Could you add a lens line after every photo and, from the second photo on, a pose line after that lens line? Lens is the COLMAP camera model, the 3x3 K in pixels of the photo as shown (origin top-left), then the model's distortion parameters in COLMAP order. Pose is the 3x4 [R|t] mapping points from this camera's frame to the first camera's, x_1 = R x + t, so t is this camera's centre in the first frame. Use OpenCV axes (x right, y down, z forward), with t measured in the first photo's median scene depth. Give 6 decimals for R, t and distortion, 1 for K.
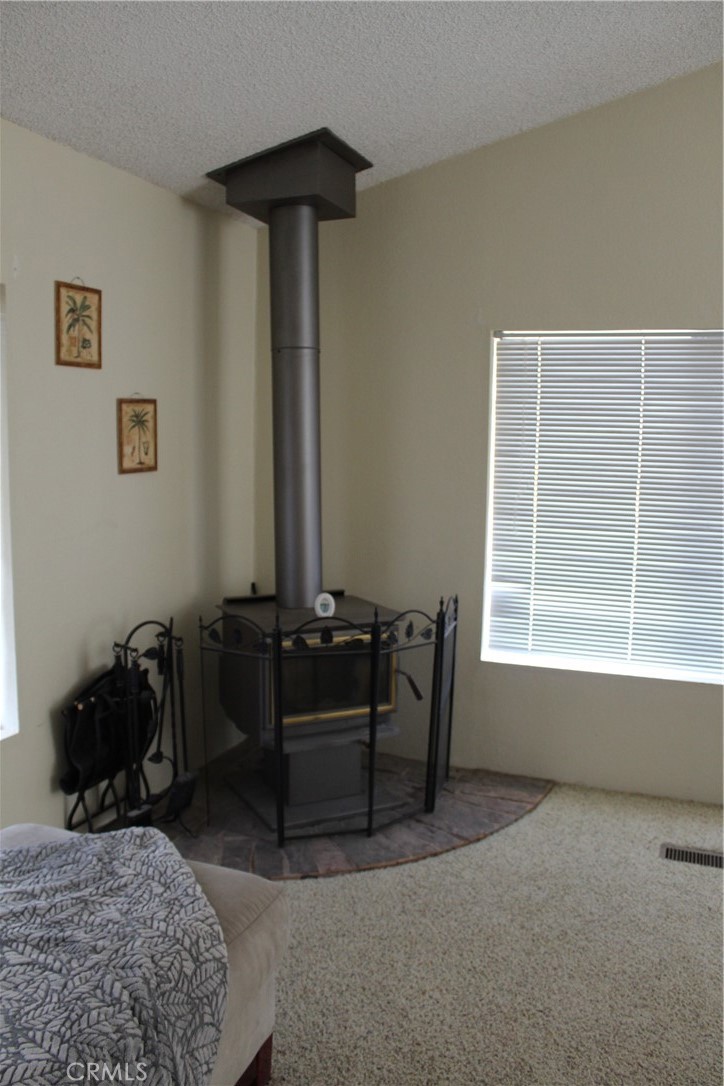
lens RADIAL K [[886.6, 0, 362.0], [0, 886.6, 543.0], [0, 0, 1]] dist [-0.128938, 0.001833]
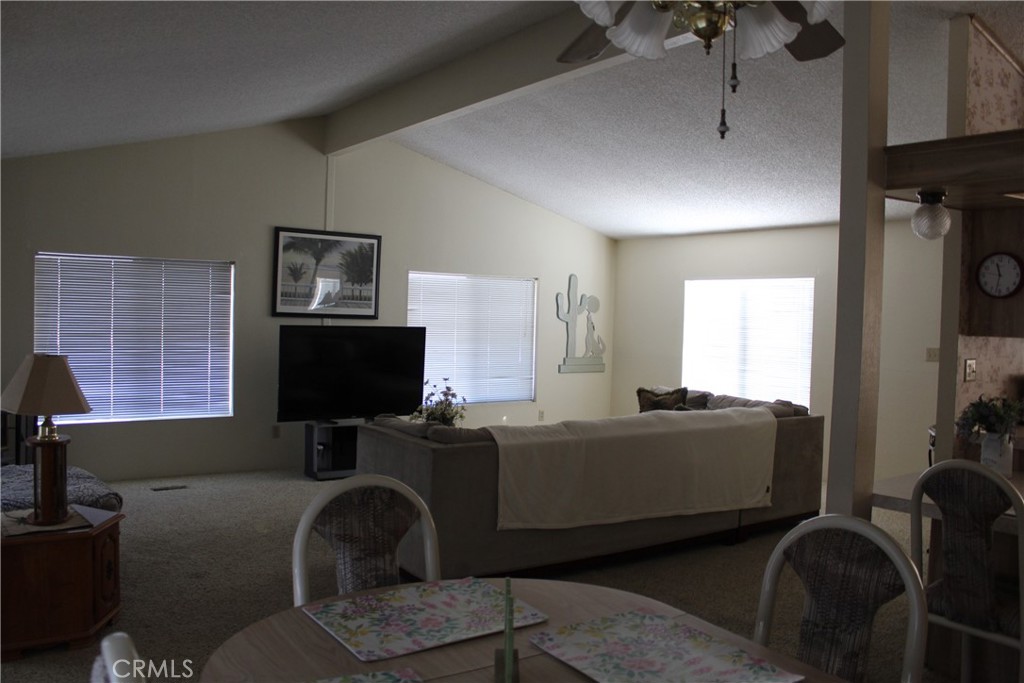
lens RADIAL K [[836.0, 0, 512.0], [0, 836.0, 341.5], [0, 0, 1]] dist [-0.128938, 0.001833]
pose [[0.563219, -0.028670, 0.825810, -0.735771], [0.089668, 0.995617, -0.026590, 0.097853], [-0.821428, 0.089025, 0.563321, -0.860998]]
